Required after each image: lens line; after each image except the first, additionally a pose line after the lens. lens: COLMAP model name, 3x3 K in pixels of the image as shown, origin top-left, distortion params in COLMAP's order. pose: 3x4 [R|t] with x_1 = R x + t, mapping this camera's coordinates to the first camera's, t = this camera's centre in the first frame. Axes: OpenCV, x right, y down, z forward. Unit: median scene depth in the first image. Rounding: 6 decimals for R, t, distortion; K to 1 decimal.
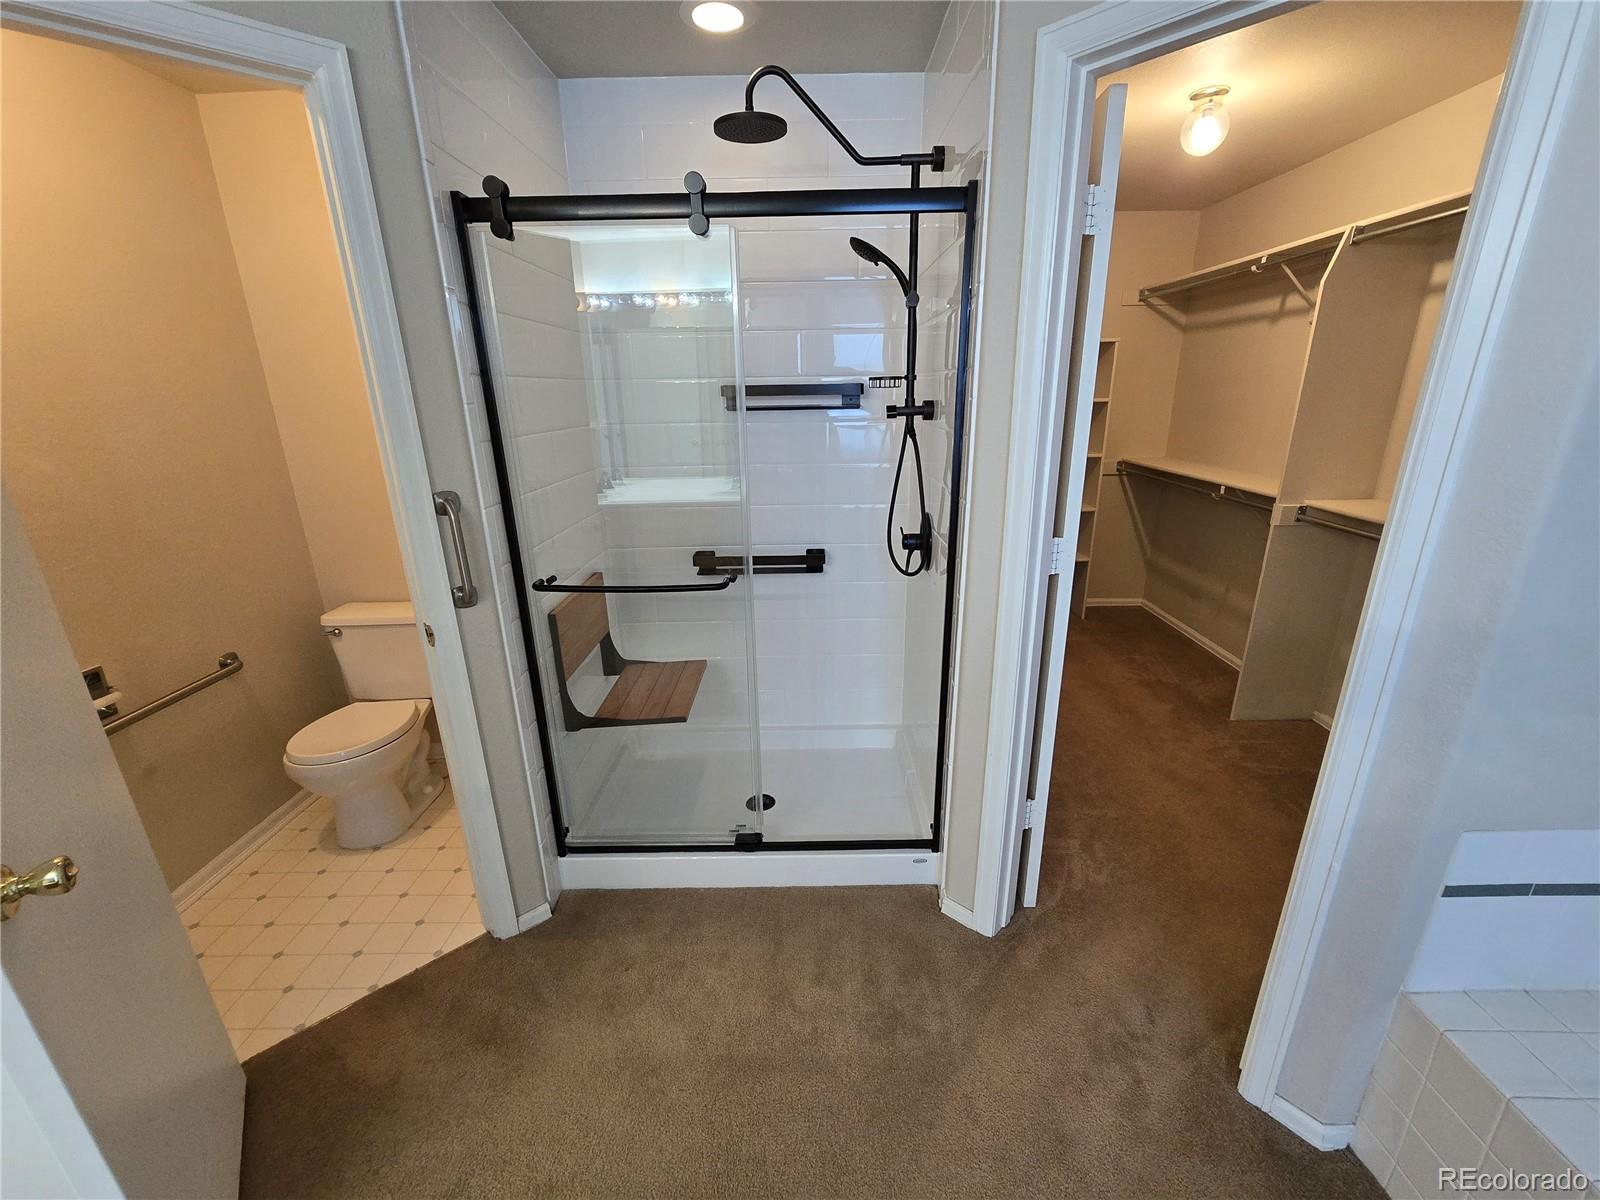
lens RADIAL K [[655.5, 0, 830.0], [0, 655.5, 603.1], [0, 0, 1]] dist [0.000655, 0.000366]
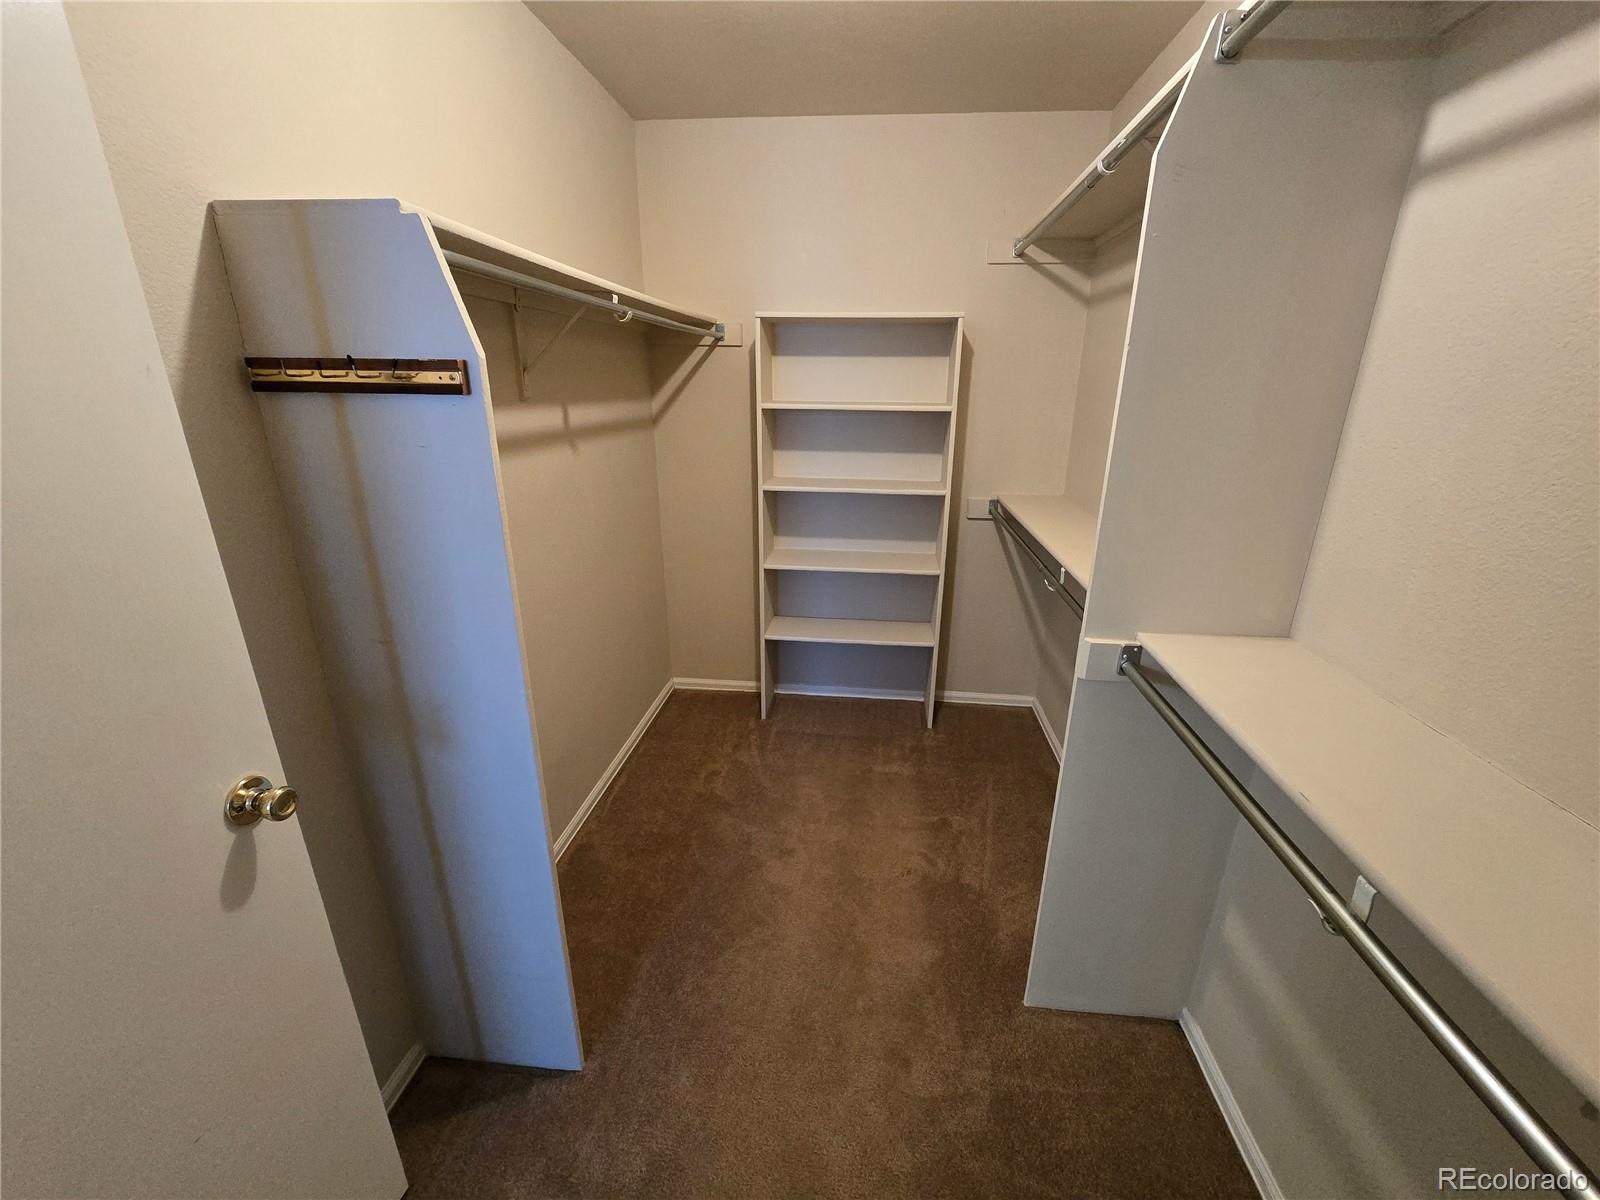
lens RADIAL K [[655.5, 0, 830.0], [0, 655.5, 603.1], [0, 0, 1]] dist [0.000655, 0.000366]
pose [[0.994138, 0.059261, -0.090431, 0.422552], [-0.058706, 0.998237, 0.008789, -0.132379], [0.090792, -0.003429, 0.995864, 0.389938]]
